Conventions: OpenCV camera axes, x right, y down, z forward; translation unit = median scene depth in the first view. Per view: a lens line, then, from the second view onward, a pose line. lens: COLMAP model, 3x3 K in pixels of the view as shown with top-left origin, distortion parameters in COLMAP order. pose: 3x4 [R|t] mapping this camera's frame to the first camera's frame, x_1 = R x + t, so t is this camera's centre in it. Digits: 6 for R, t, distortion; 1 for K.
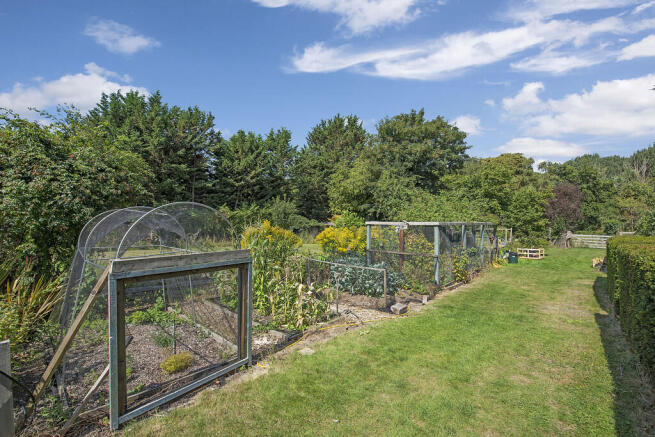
lens RADIAL K [[282.4, 0, 327.7], [0, 282.4, 222.0], [0, 0, 1]] dist [0.001766, -0.000150]
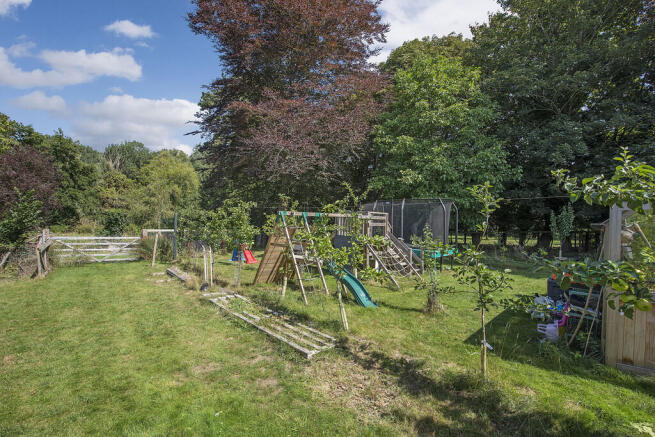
lens RADIAL K [[282.4, 0, 327.9], [0, 282.4, 221.3], [0, 0, 1]] dist [0.001766, -0.000150]
pose [[0.056826, 0.001332, 0.998383, 0.223773], [-0.016623, 0.999862, -0.000388, 0.008258], [-0.998246, -0.016574, 0.056841, 0.270384]]
